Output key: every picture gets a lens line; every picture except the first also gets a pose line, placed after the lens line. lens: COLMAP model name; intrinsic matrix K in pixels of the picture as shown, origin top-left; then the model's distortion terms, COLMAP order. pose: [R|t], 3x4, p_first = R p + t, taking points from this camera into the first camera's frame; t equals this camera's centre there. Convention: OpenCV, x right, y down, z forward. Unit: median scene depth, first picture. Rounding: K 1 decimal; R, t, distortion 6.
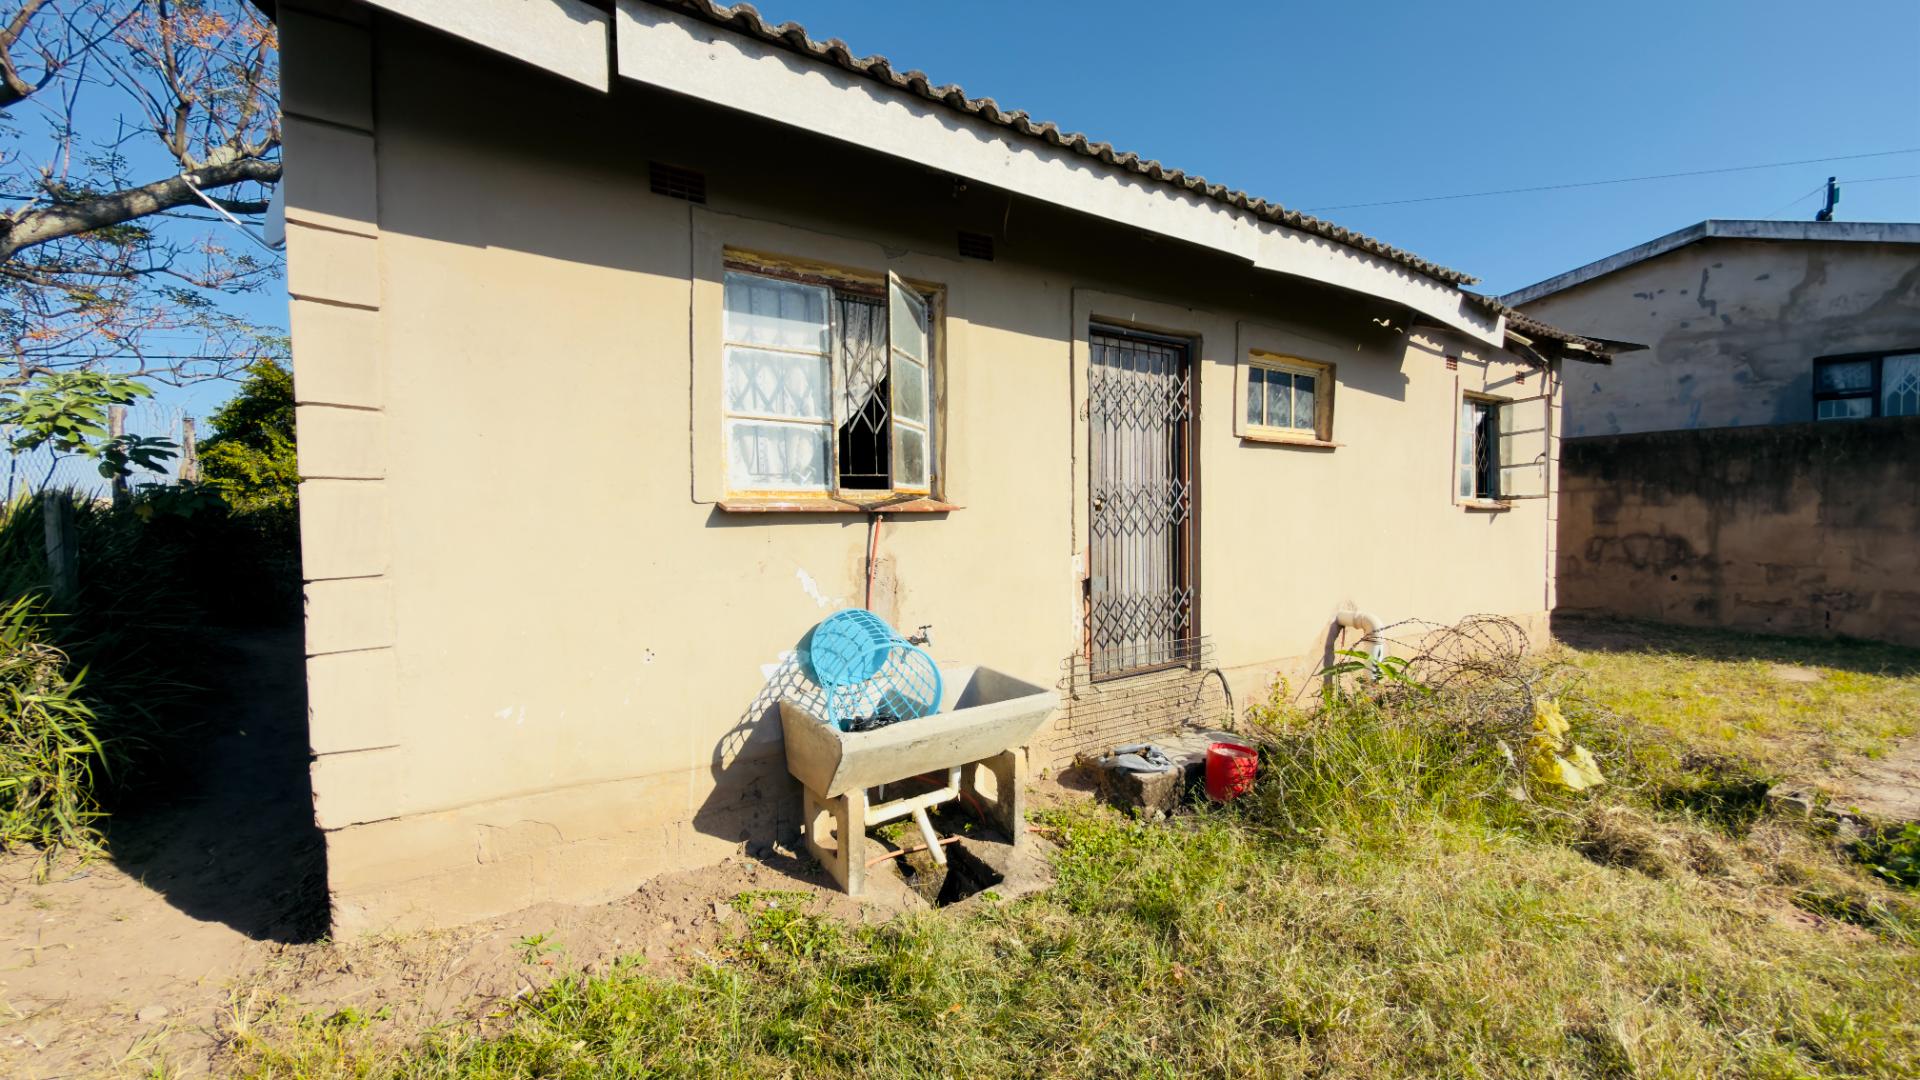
lens RADIAL K [[770.1, 0, 964.8], [0, 770.1, 542.3], [0, 0, 1]] dist [0.001138, 0.000317]
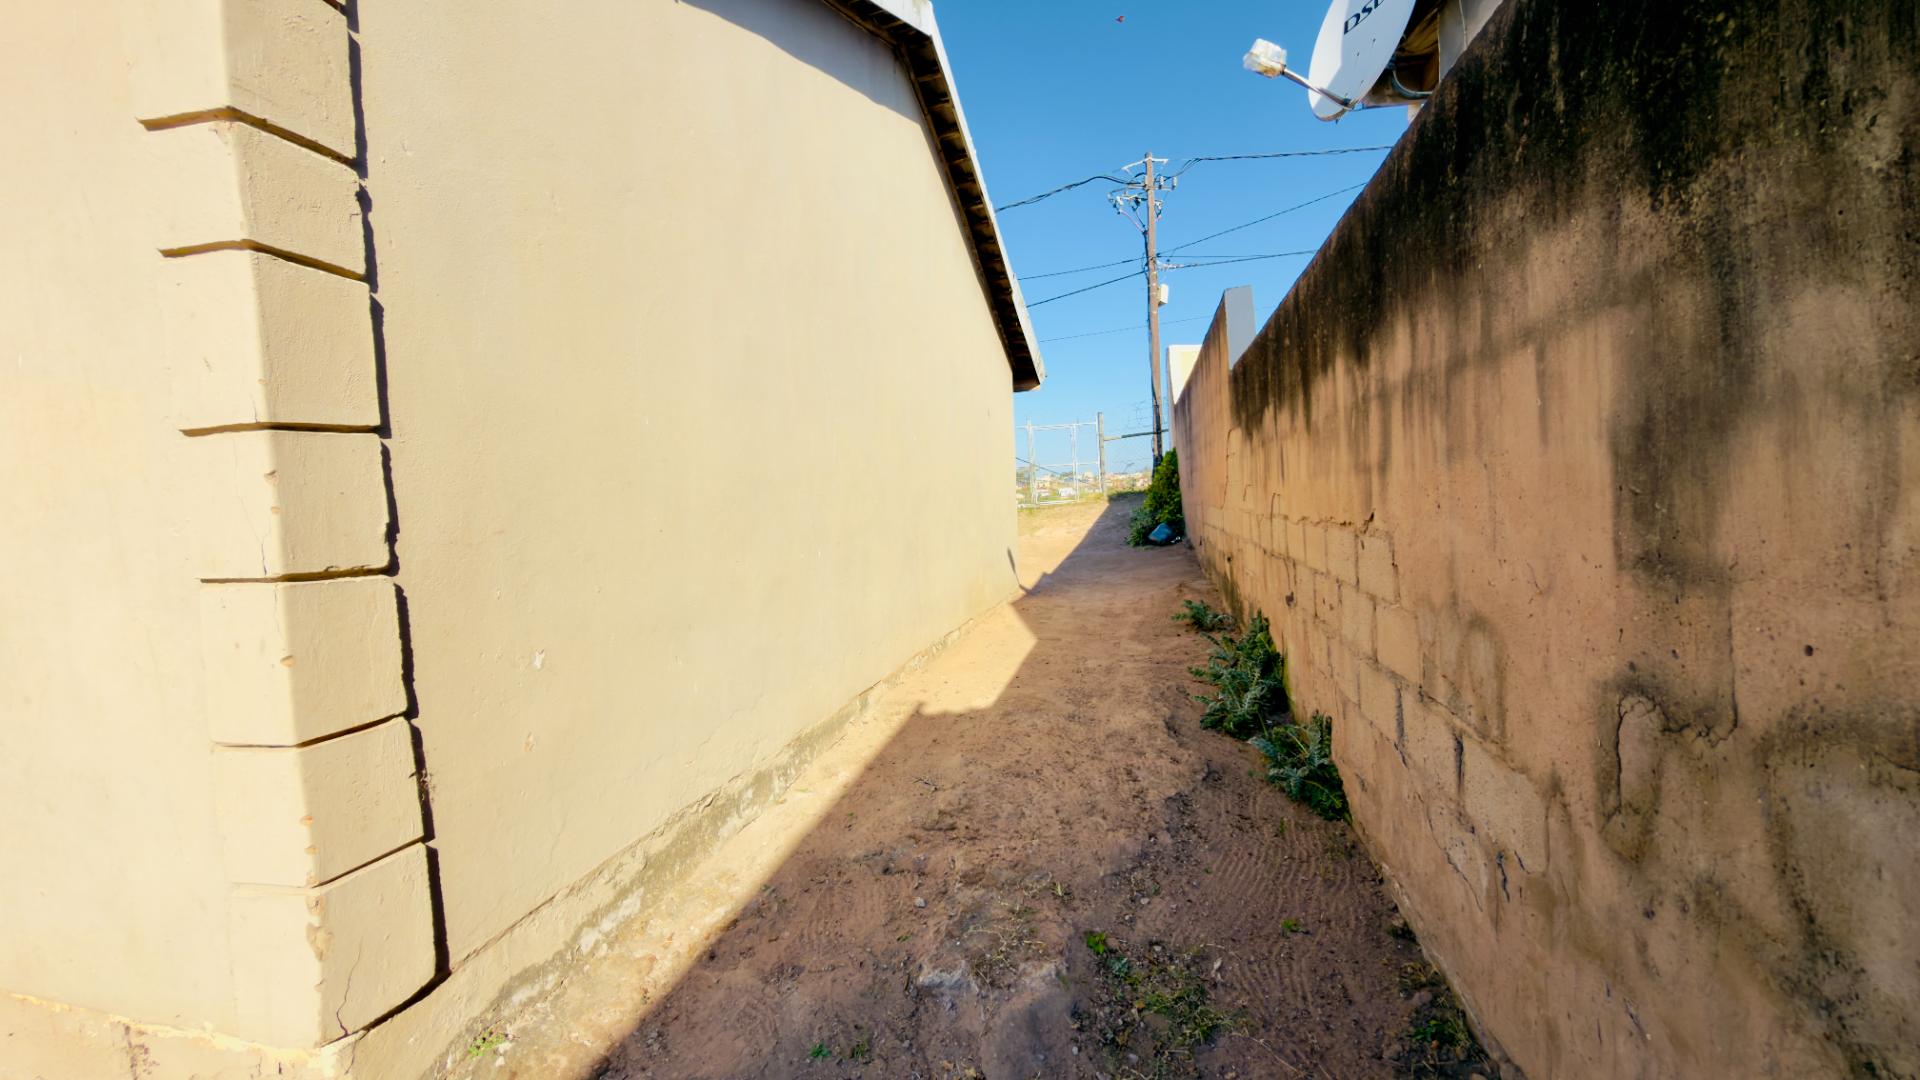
lens RADIAL K [[770.1, 0, 964.8], [0, 770.1, 542.3], [0, 0, 1]] dist [0.001138, 0.000317]
pose [[0.649245, 0.016564, -0.760399, 1.816474], [0.014828, 0.999297, 0.034429, -0.074838], [0.760435, -0.033628, 0.648543, 1.805801]]
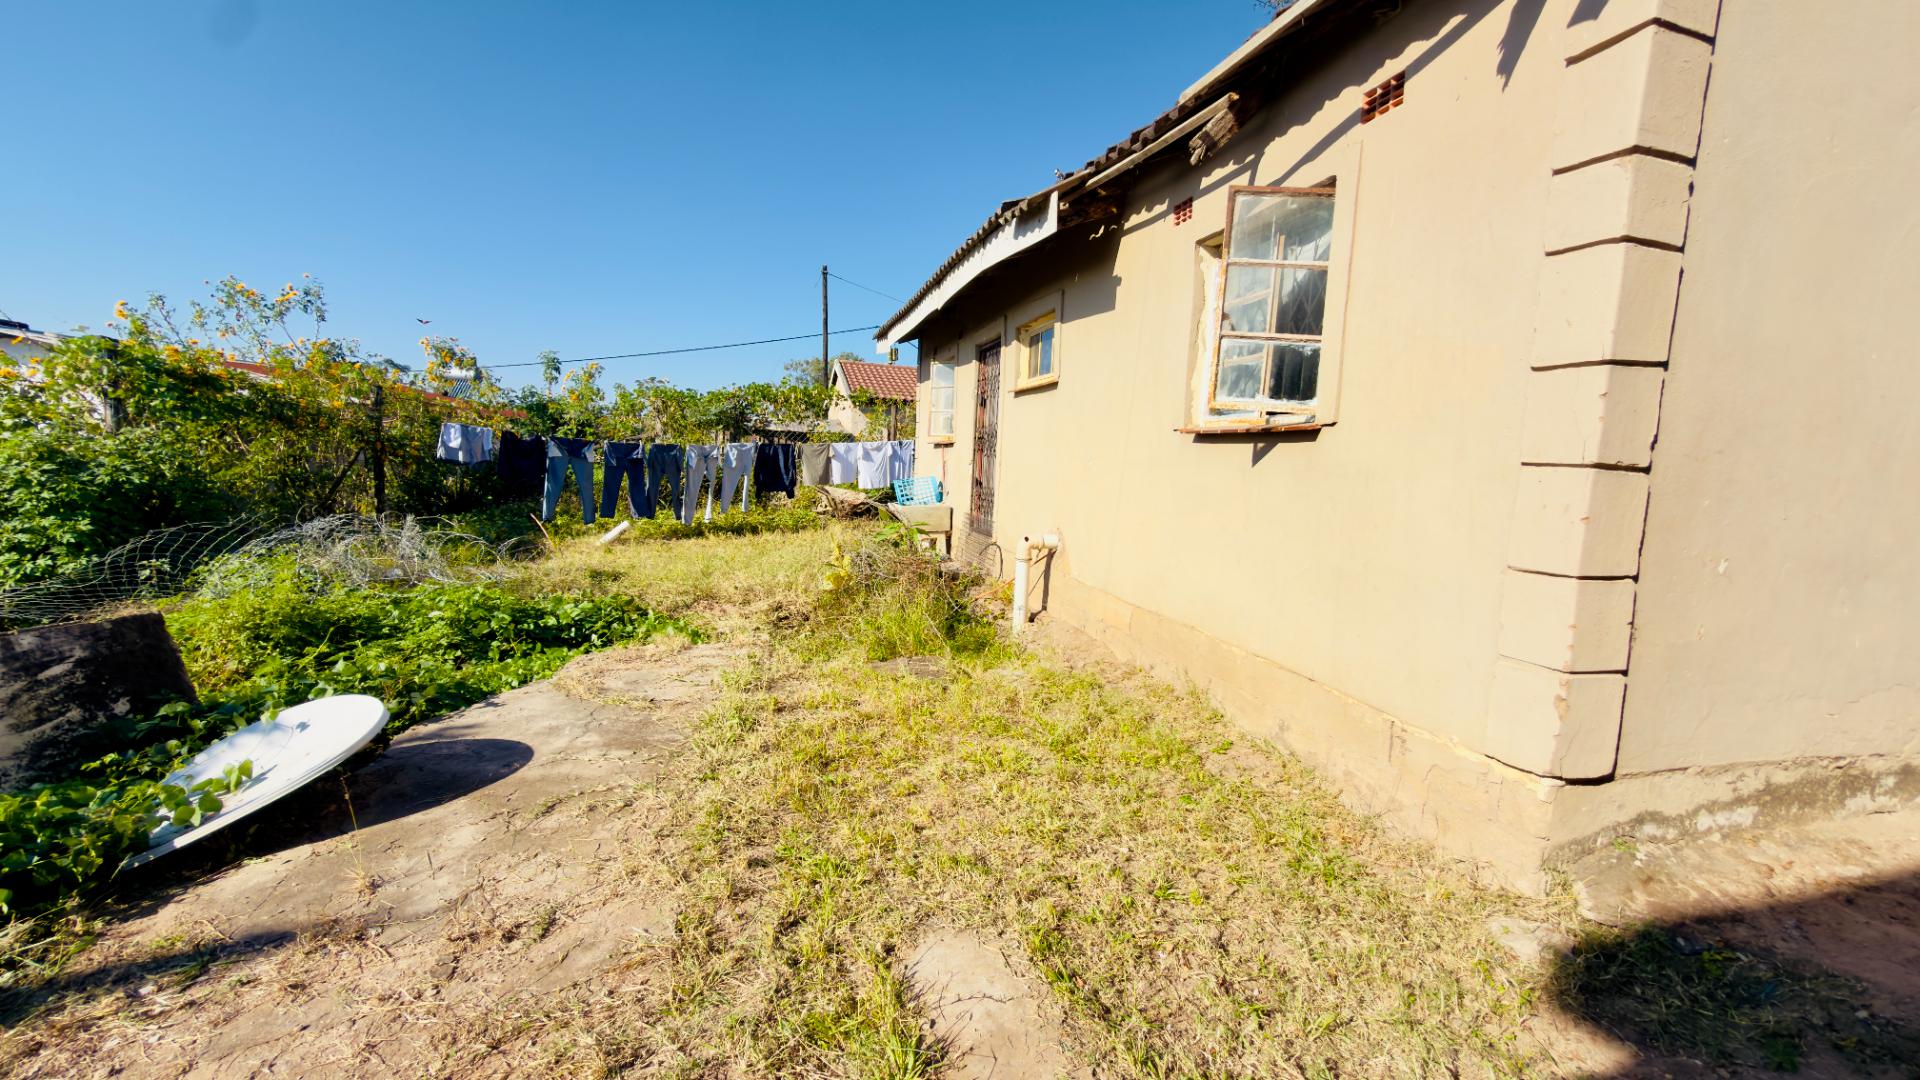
lens RADIAL K [[770.1, 0, 964.8], [0, 770.1, 542.3], [0, 0, 1]] dist [0.001138, 0.000317]
pose [[-0.347928, 0.091853, -0.933011, 1.978031], [-0.079181, 0.988754, 0.126868, -0.035220], [0.934172, 0.118017, -0.336742, 1.597843]]
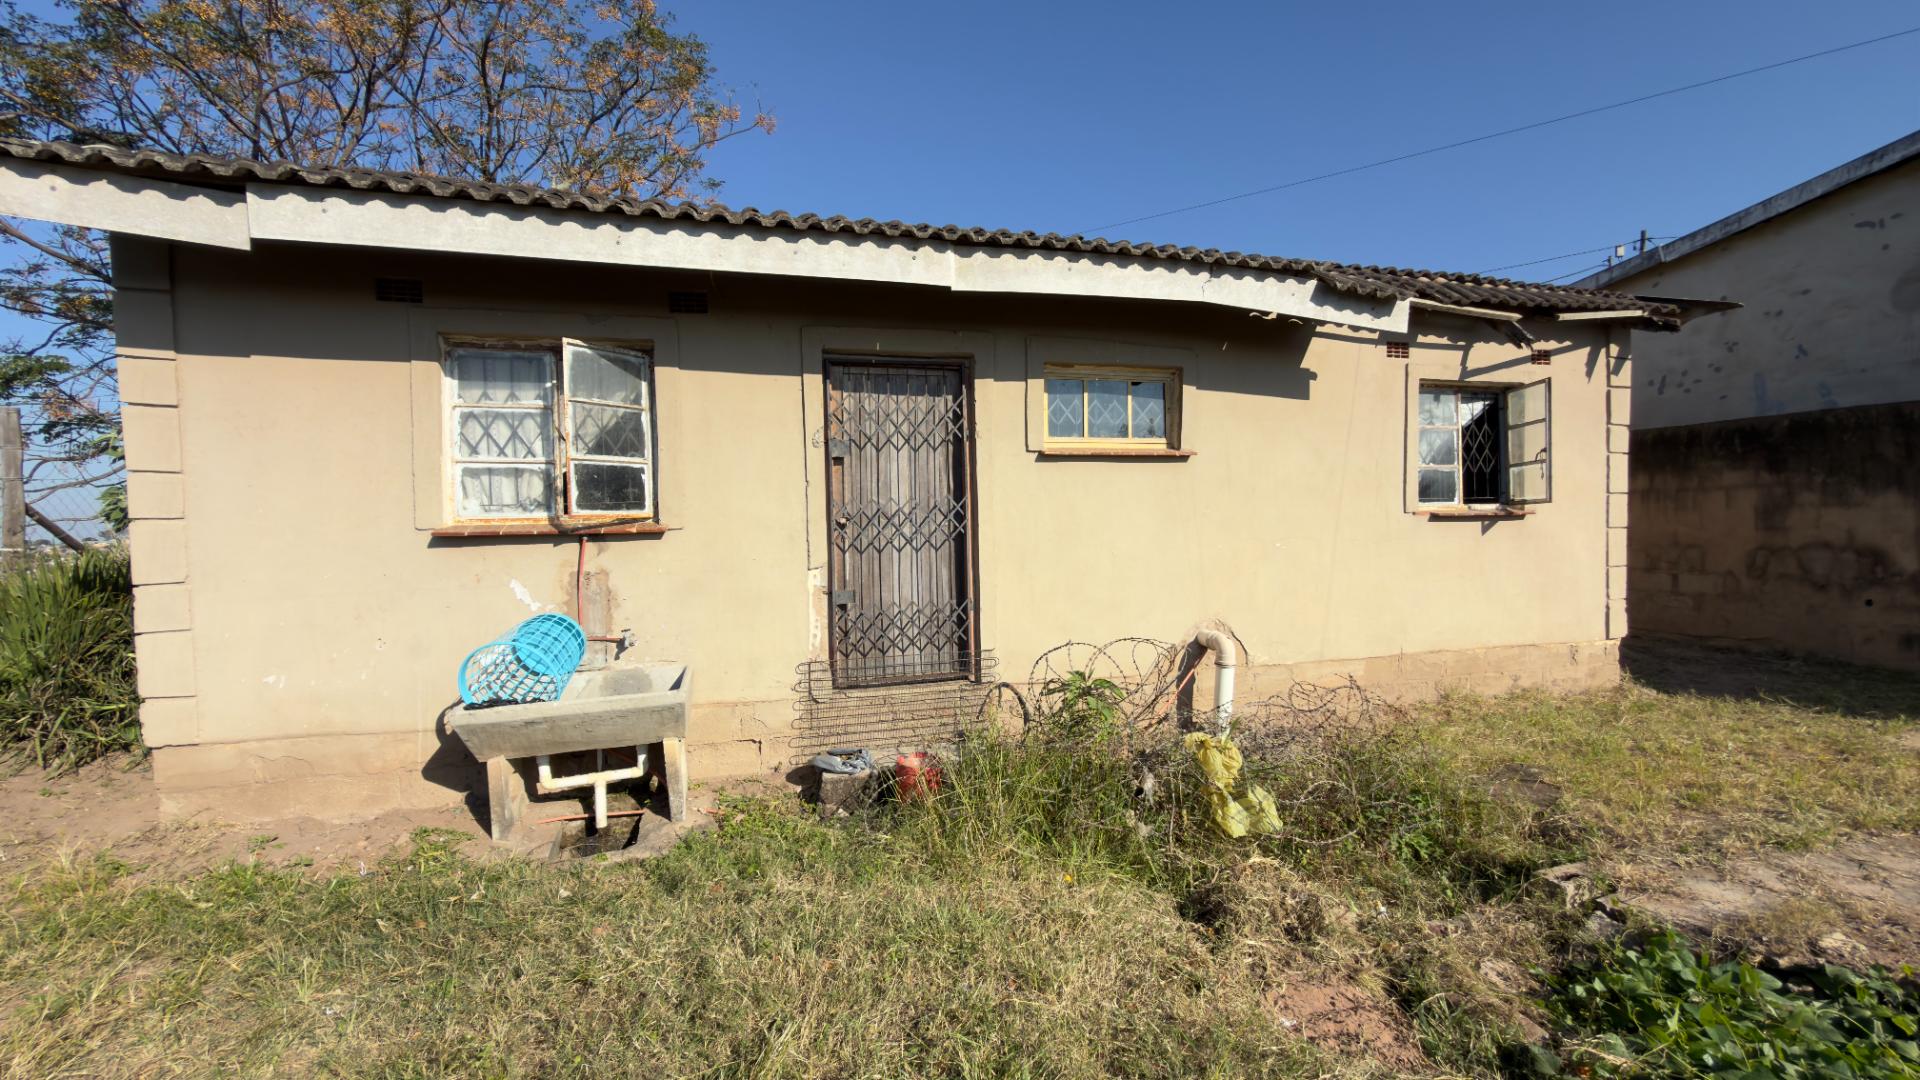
lens RADIAL K [[770.1, 0, 964.8], [0, 770.1, 542.3], [0, 0, 1]] dist [0.001138, 0.000317]
pose [[0.948681, -0.000317, -0.316235, 0.661748], [-0.000972, 0.999992, -0.003921, -0.017504], [0.316234, 0.004027, 0.948673, 0.029881]]
